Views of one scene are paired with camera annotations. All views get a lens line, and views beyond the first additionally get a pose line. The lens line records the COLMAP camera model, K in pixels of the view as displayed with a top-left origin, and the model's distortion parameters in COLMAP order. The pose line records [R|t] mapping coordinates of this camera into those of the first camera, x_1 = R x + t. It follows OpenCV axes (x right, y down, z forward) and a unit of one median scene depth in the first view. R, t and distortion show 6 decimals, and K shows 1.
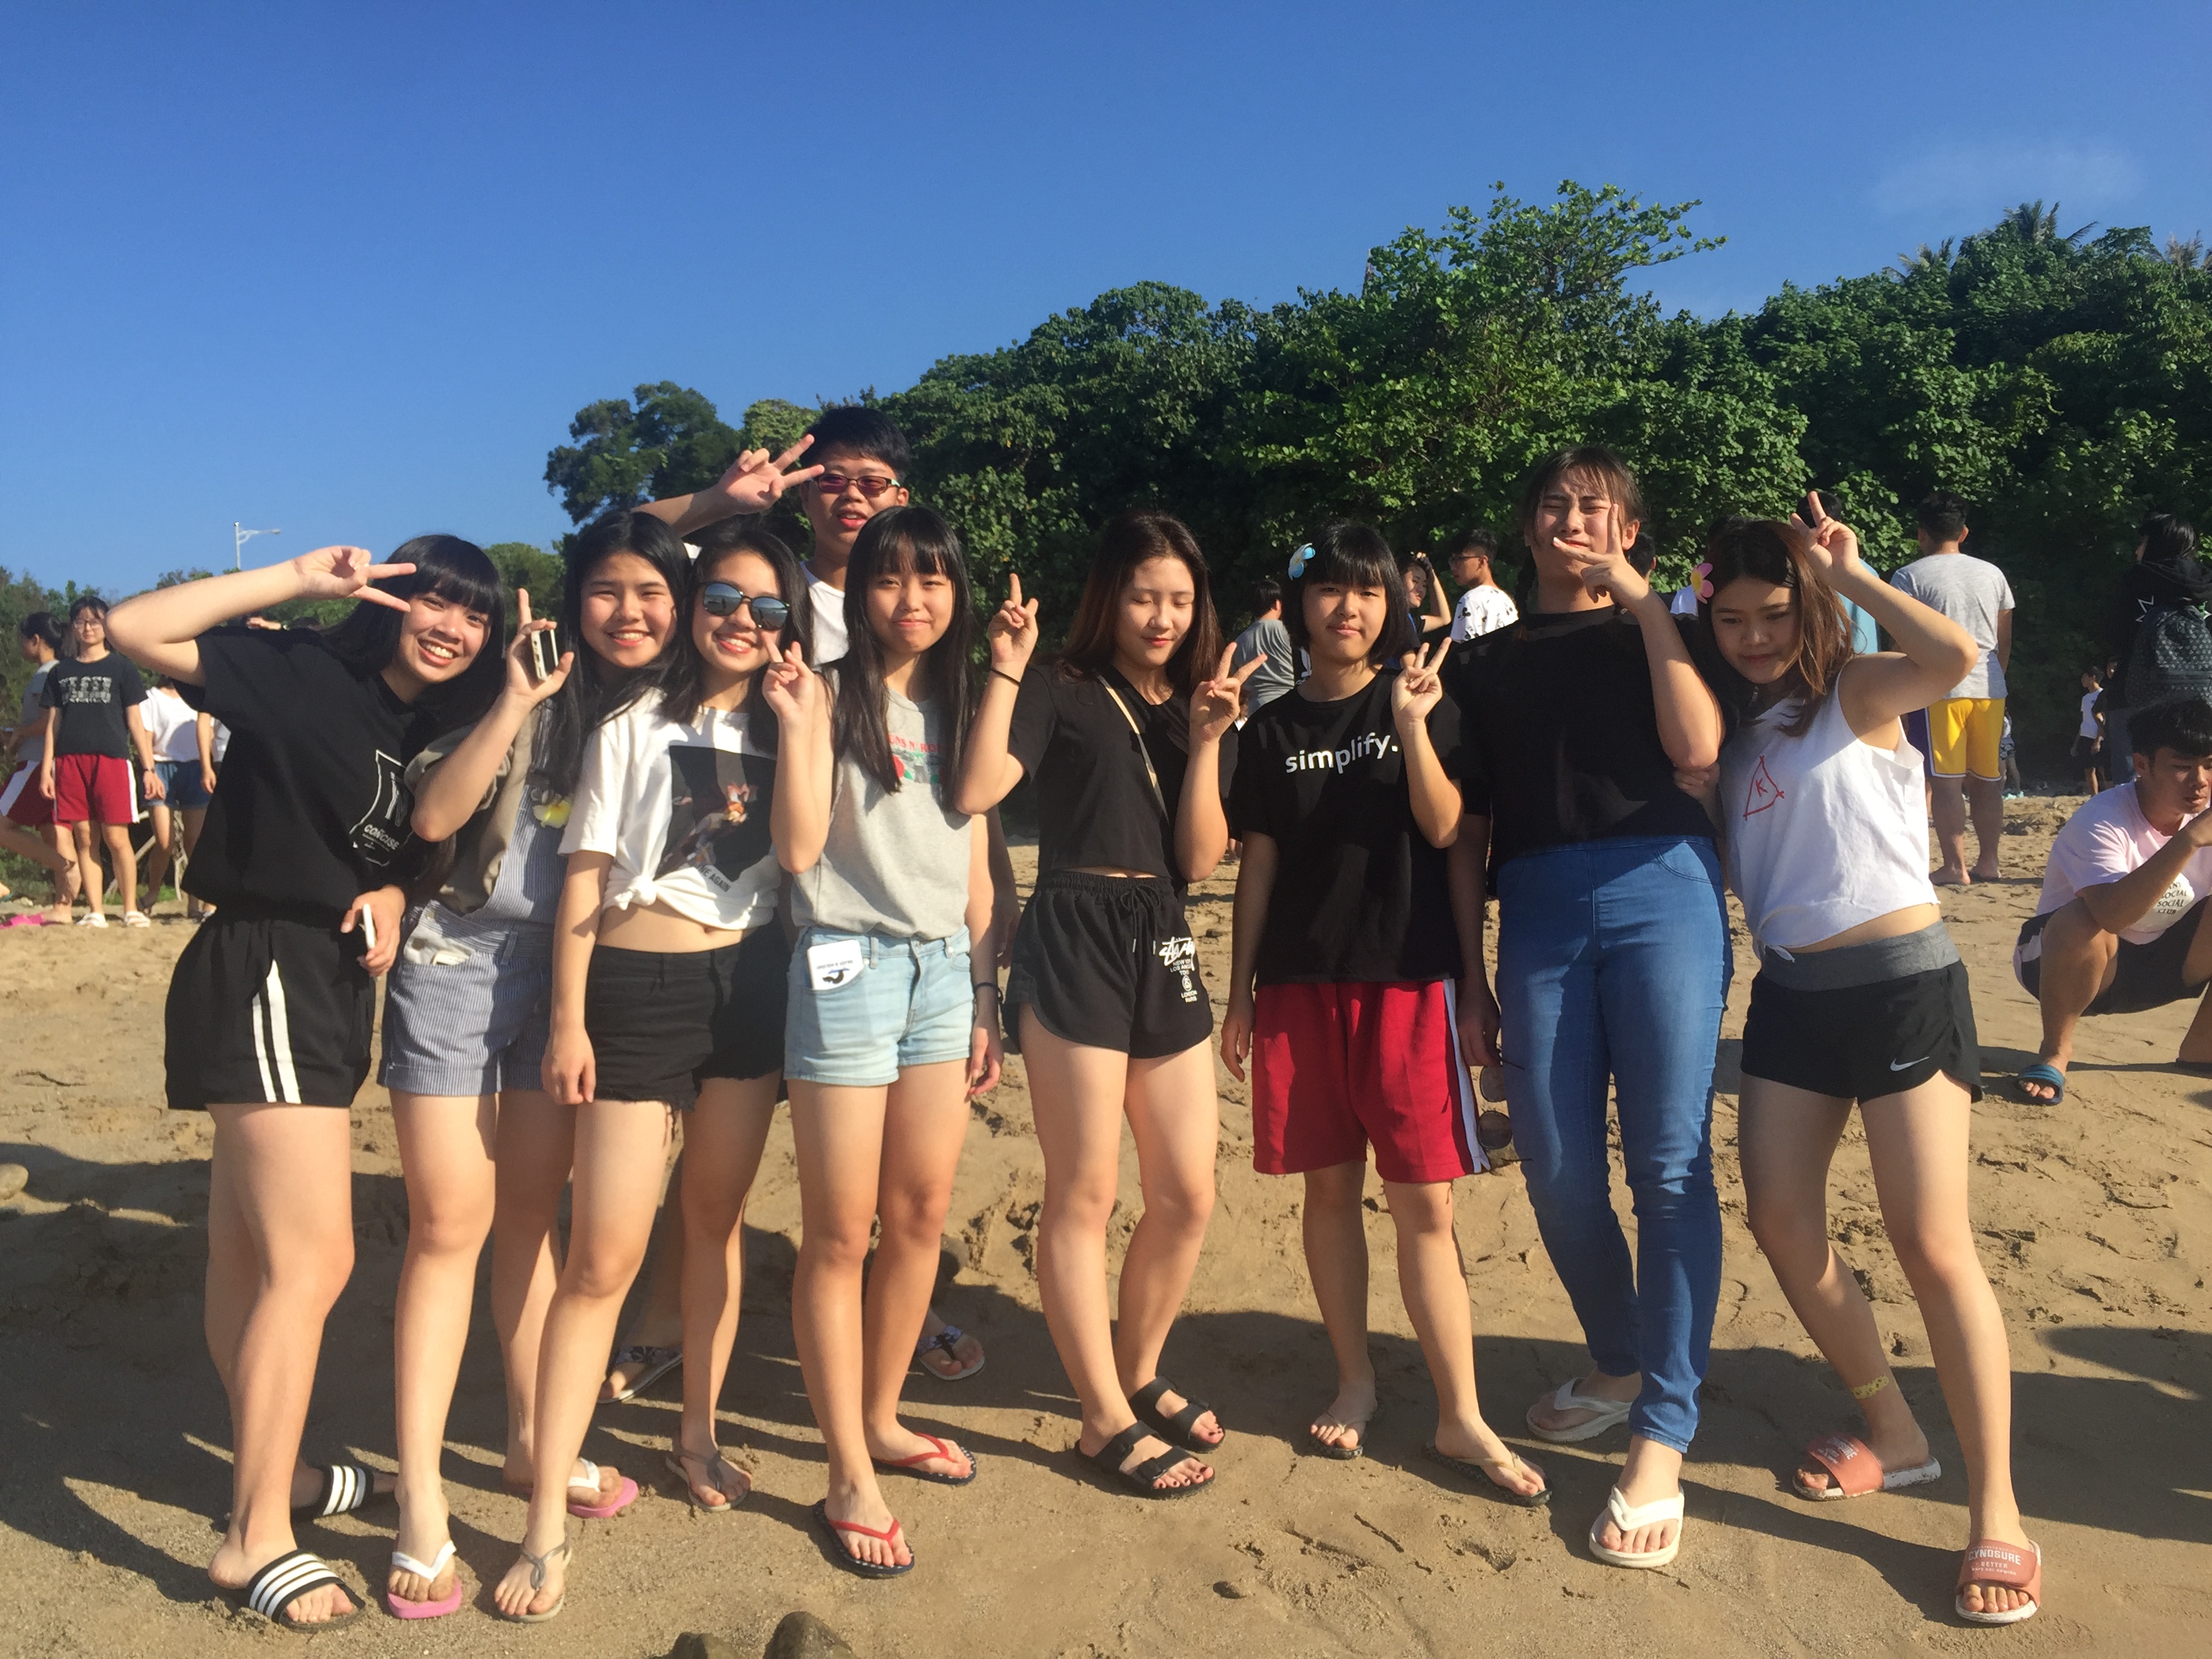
lens RADIAL K [[1979.3, 0, 1106.0], [0, 1979.3, 829.5], [0, 0, 1]] dist [0.187682, -0.269843]
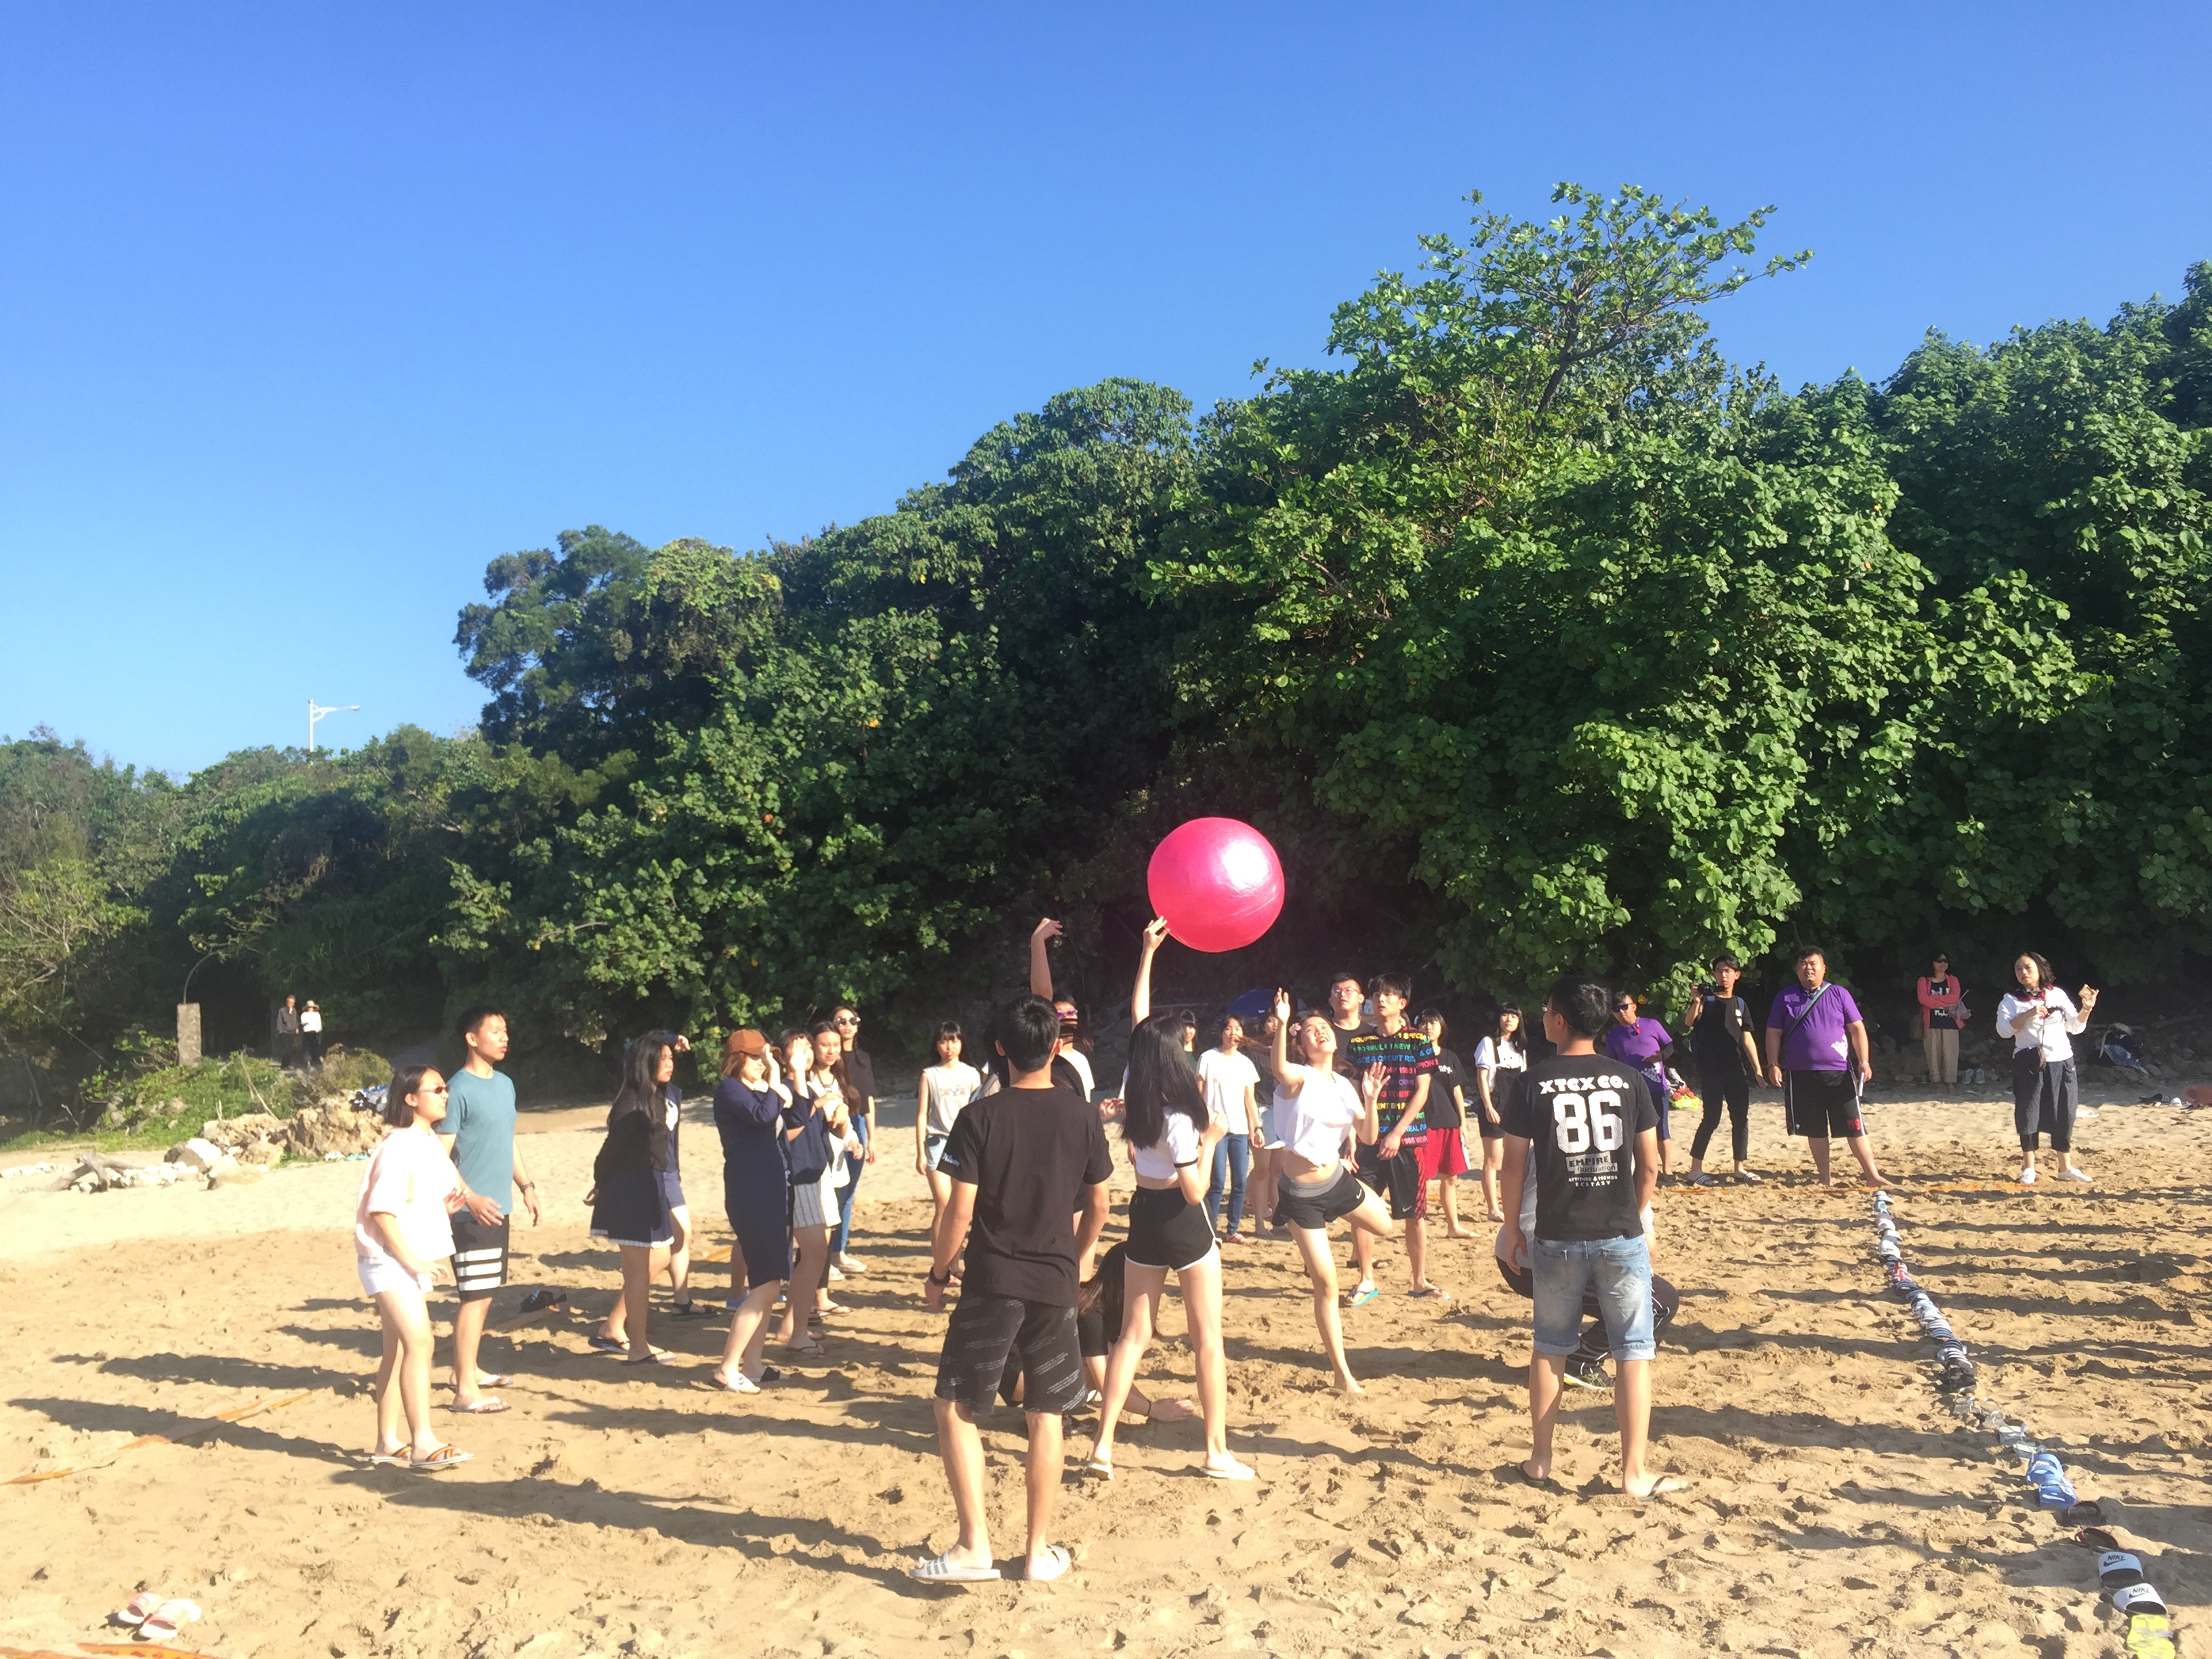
lens RADIAL K [[1979.3, 0, 1106.0], [0, 1979.3, 829.5], [0, 0, 1]] dist [0.187682, -0.269843]
pose [[0.992584, -0.013623, -0.120793, 0.159421], [0.004084, 0.996877, -0.078870, -0.043111], [0.121490, 0.077791, 0.989540, 0.318939]]
